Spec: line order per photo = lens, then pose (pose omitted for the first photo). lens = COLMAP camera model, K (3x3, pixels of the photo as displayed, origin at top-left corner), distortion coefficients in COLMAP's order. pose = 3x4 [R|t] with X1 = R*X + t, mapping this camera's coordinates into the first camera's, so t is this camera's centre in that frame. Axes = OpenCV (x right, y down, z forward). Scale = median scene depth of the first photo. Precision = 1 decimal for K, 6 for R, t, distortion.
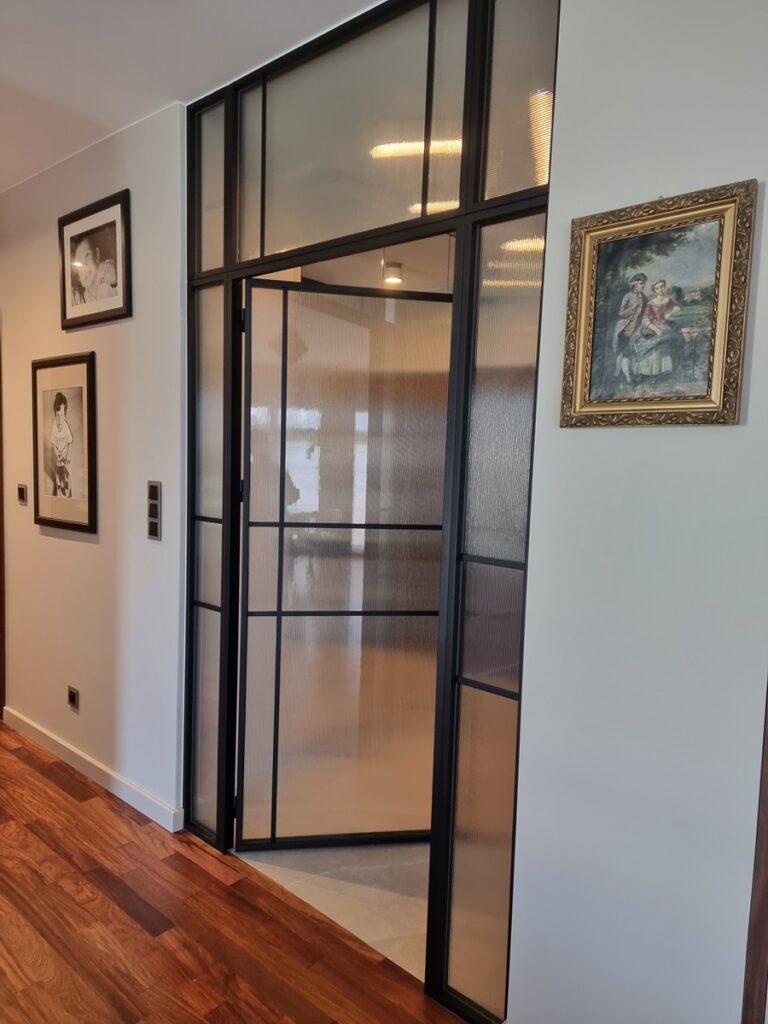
lens RADIAL K [[706.8, 0, 384.3], [0, 706.8, 519.6], [0, 0, 1]] dist [0.071924, -0.054863]
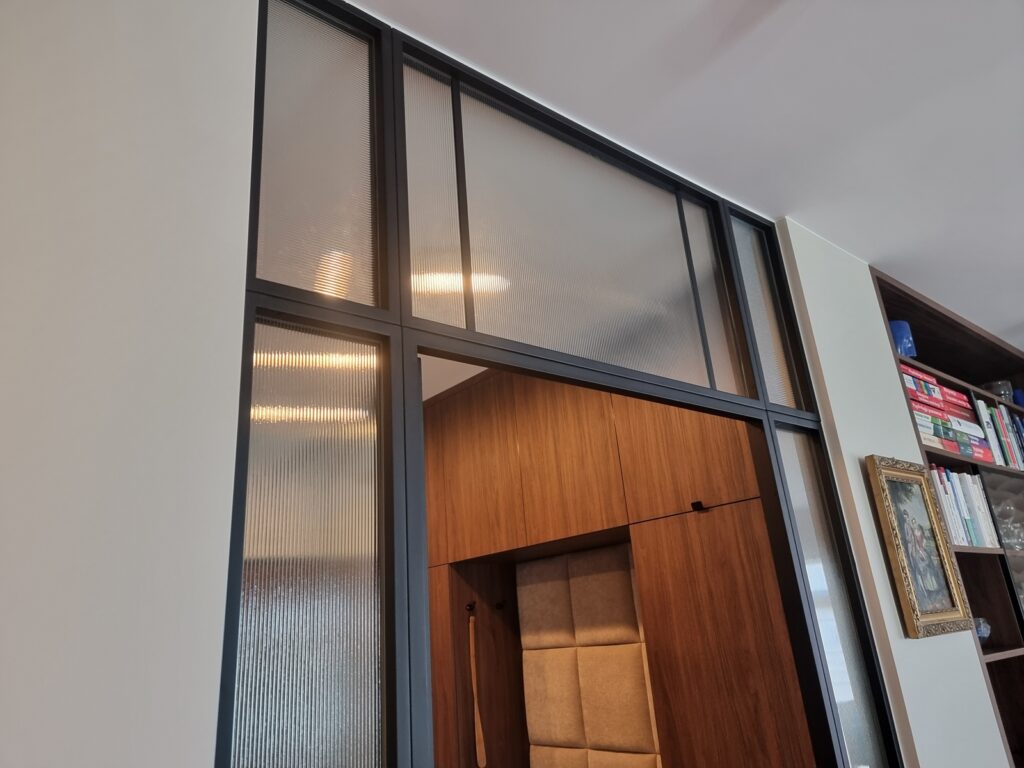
lens RADIAL K [[706.8, 0, 512.7], [0, 706.8, 378.8], [0, 0, 1]] dist [0.071924, -0.054863]
pose [[0.159579, 0.295846, 0.941812, -0.816296], [0.171940, 0.931126, -0.321623, -0.209562], [-0.972096, 0.213259, 0.097721, 1.180127]]
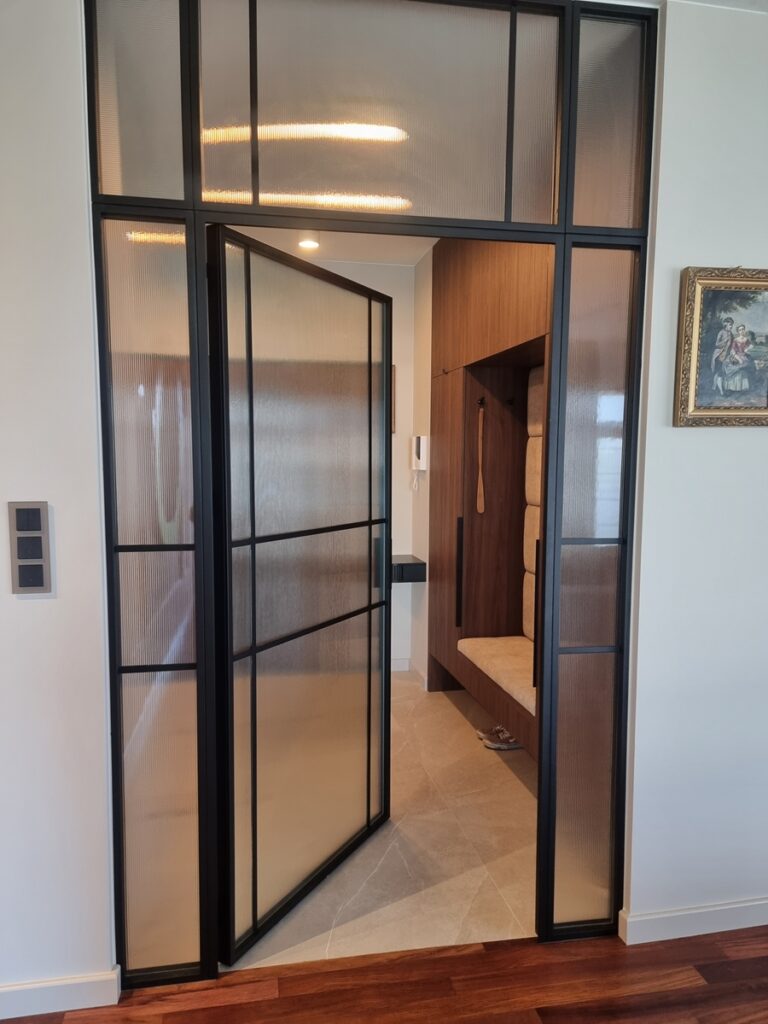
lens RADIAL K [[706.8, 0, 377.7], [0, 706.8, 522.6], [0, 0, 1]] dist [0.071924, -0.054863]
pose [[0.620569, -0.102860, 0.777376, -0.941102], [0.086525, 0.994288, 0.062490, -0.072078], [-0.779363, 0.028483, 0.625924, 0.522036]]
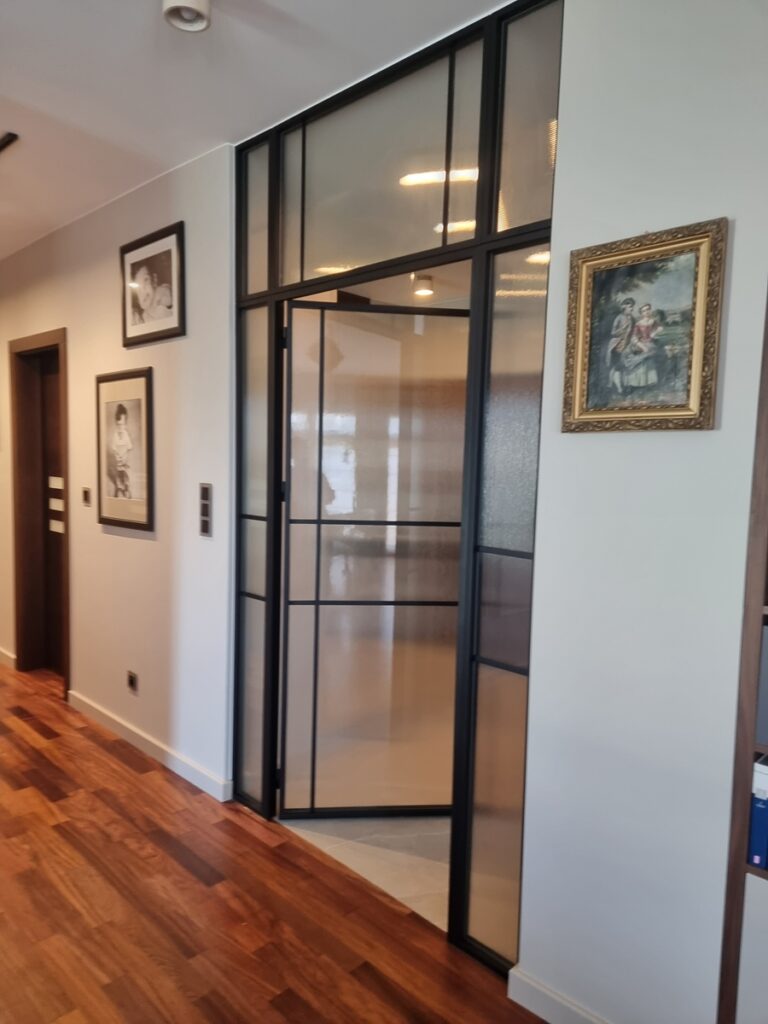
lens RADIAL K [[706.8, 0, 380.6], [0, 706.8, 518.6], [0, 0, 1]] dist [0.071924, -0.054863]
pose [[0.998159, -0.002324, -0.060600, 0.022876], [0.001988, 0.999982, -0.005608, 0.011169], [0.060612, 0.005478, 0.998146, -0.127216]]
